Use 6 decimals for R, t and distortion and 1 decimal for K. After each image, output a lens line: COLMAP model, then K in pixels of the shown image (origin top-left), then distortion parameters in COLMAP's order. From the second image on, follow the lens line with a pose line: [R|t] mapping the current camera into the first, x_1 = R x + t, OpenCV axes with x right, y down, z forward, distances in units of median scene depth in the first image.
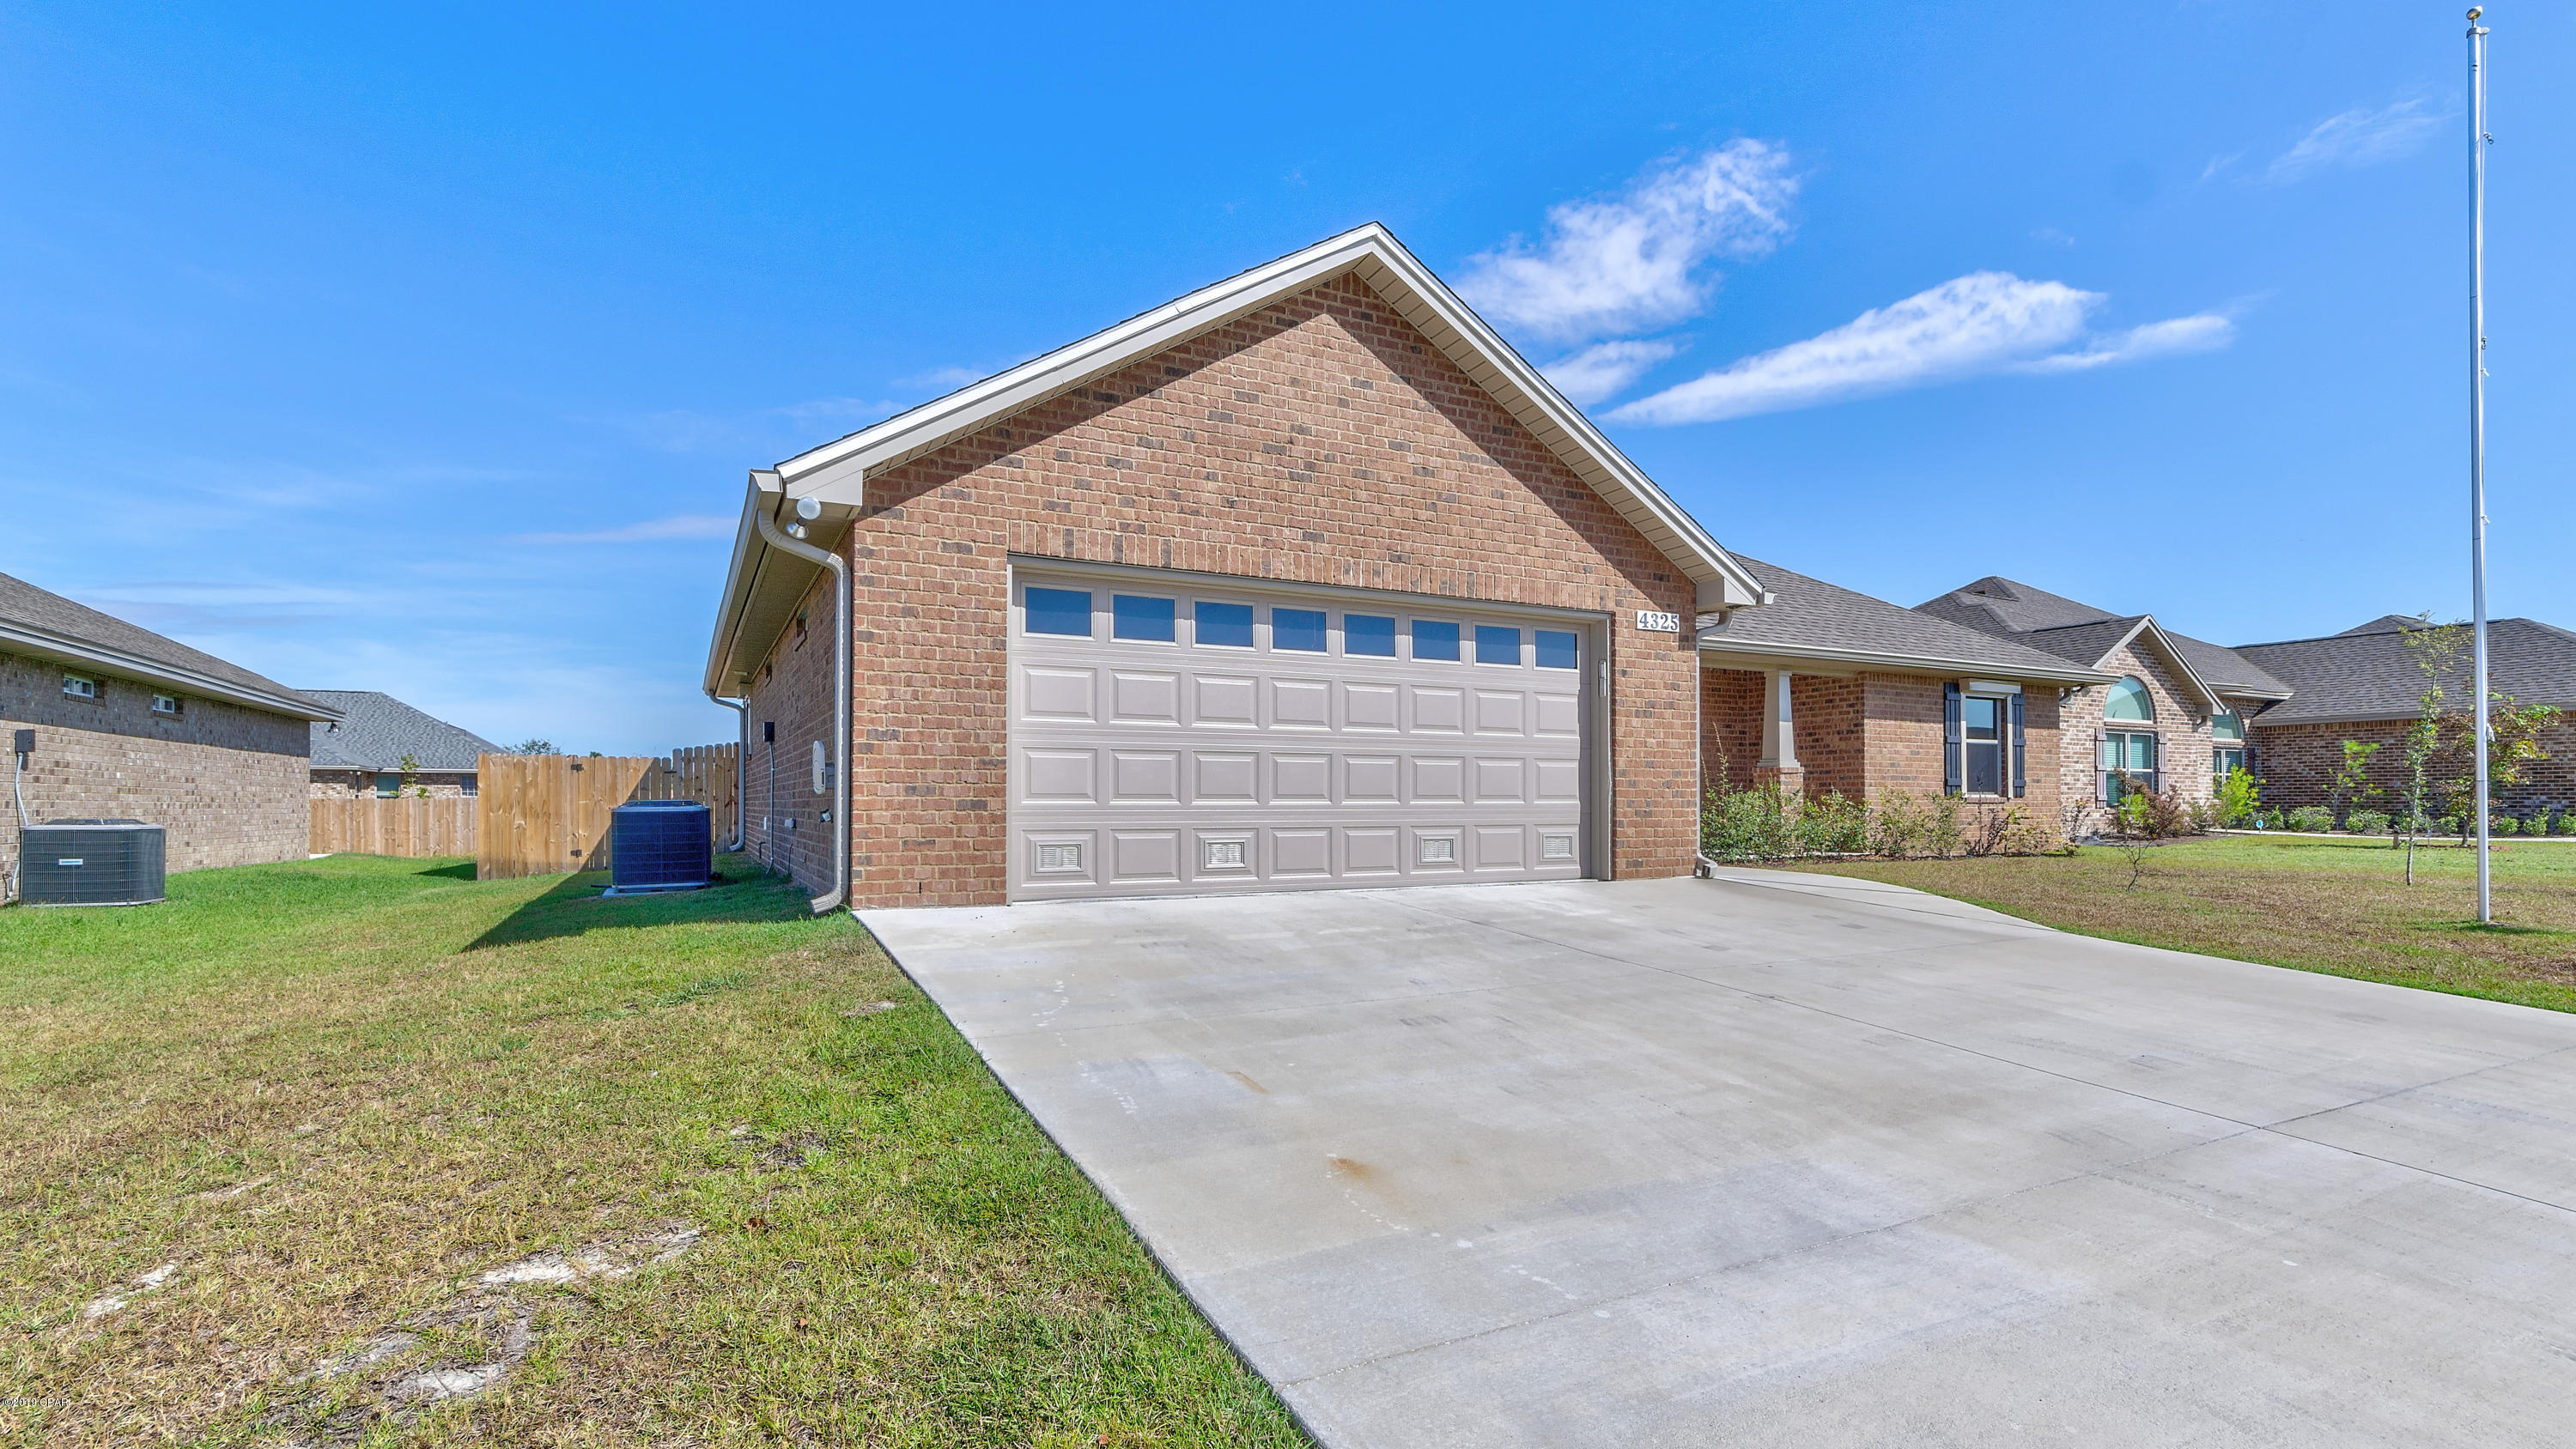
lens RADIAL K [[1178.1, 0, 1328.9], [0, 1178.1, 717.2], [0, 0, 1]] dist [-0.001171, 0.000077]
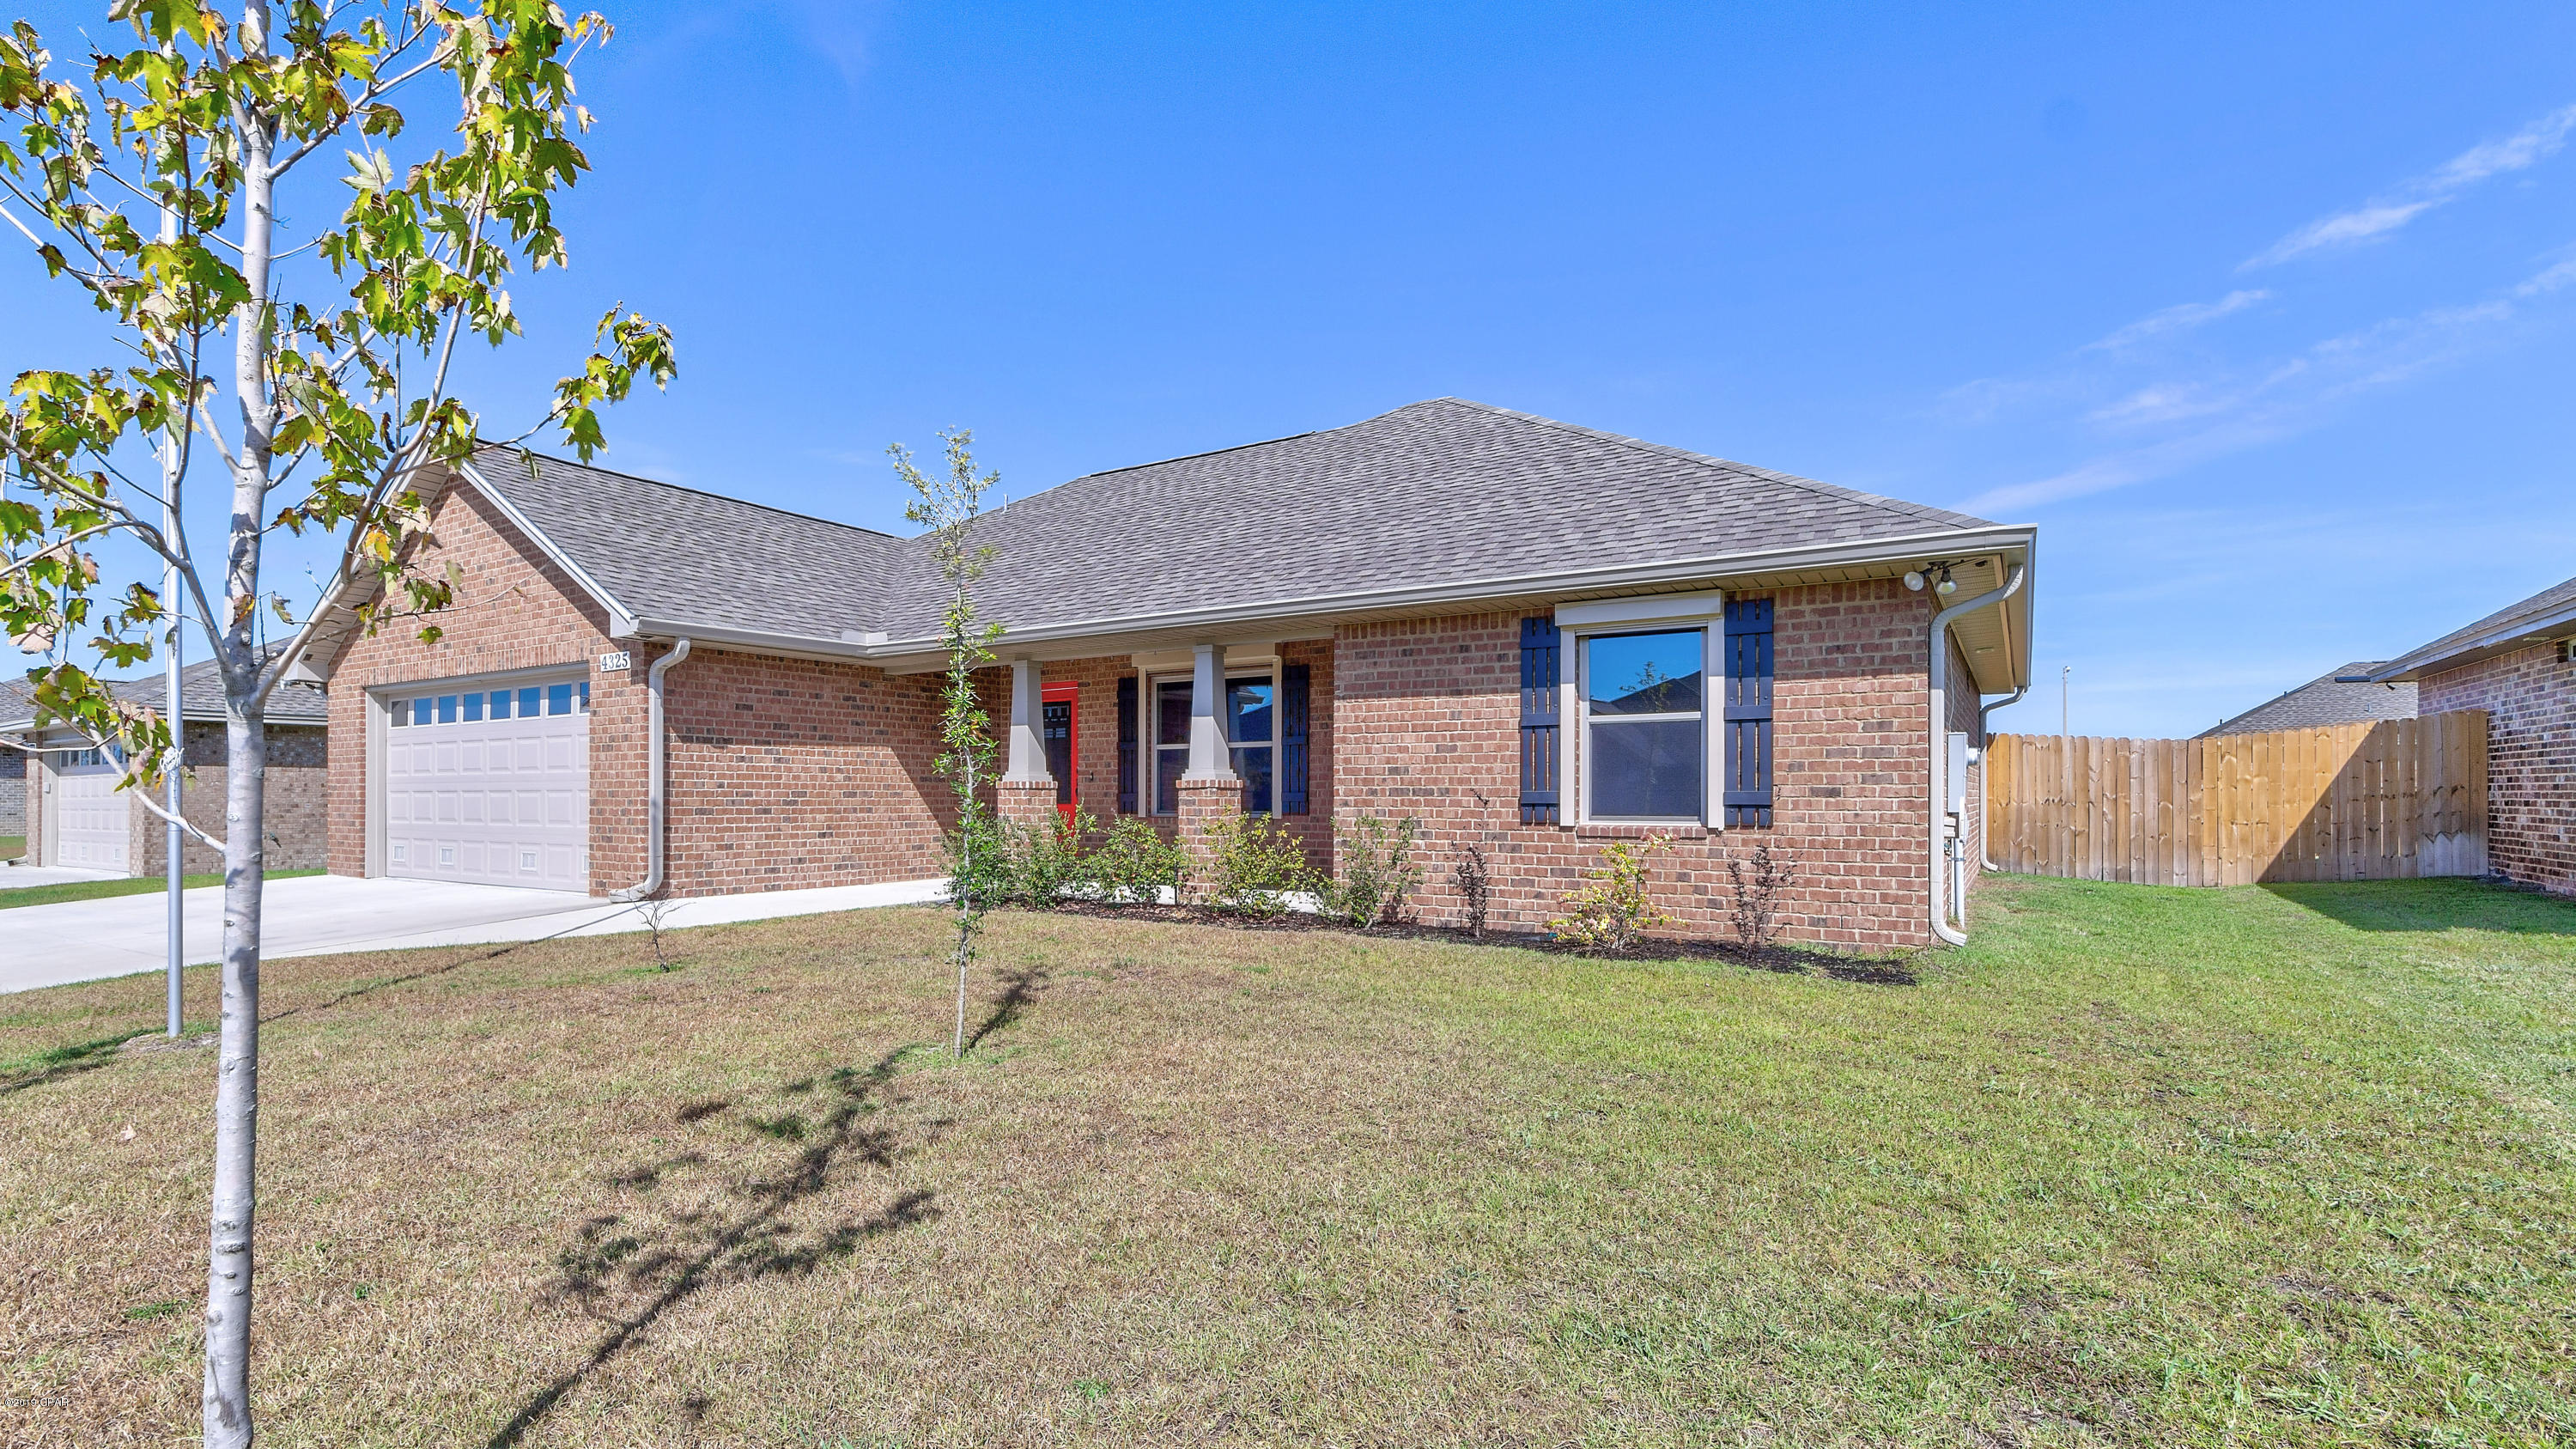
lens RADIAL K [[1305.0, 0, 1296.8], [0, 1305.0, 745.4], [0, 0, 1]] dist [0.003923, 0.000973]
pose [[0.455497, -0.040181, -0.889330, 1.670576], [0.061983, 0.997988, -0.013344, 0.052400], [0.888077, -0.049045, 0.457071, 1.024200]]
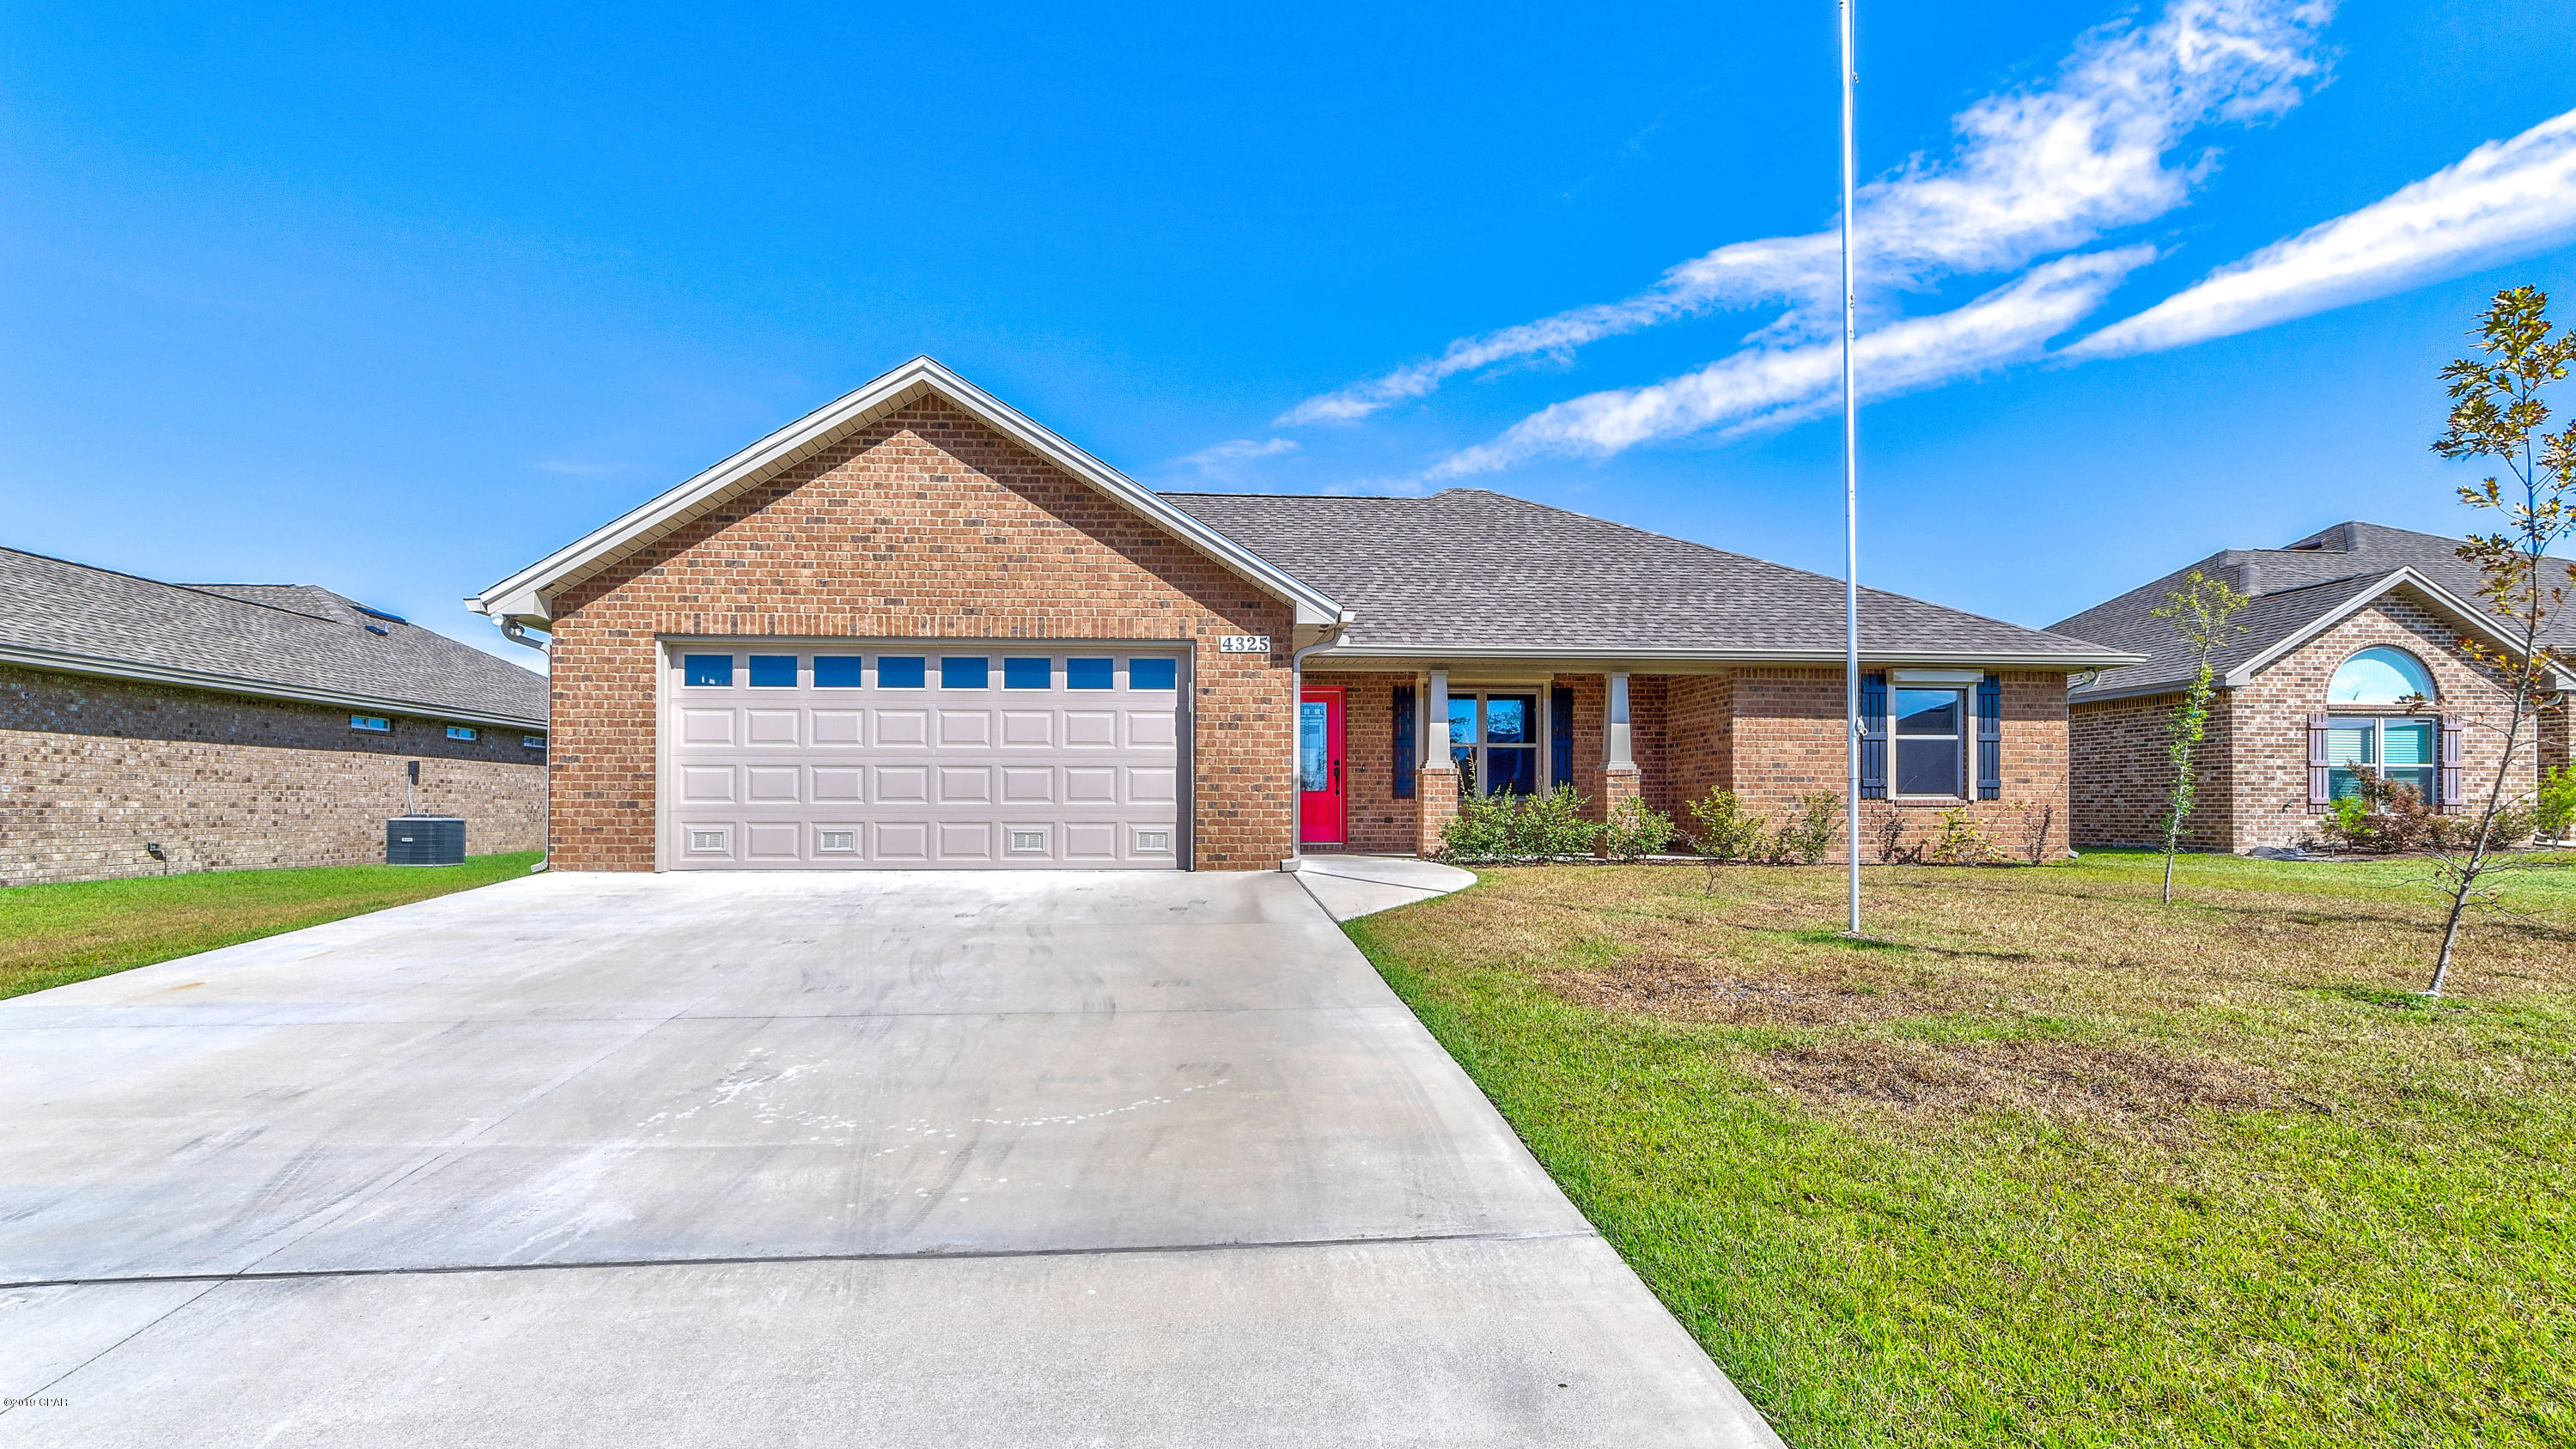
lens RADIAL K [[1226.0, 0, 1287.2], [0, 1226.0, 741.4], [0, 0, 1]] dist [0.002710, 0.001057]
pose [[0.919958, -0.027425, -0.391057, 0.794963], [0.030386, 0.999537, 0.001384, 0.012960], [0.390838, -0.013155, 0.920365, -0.080617]]
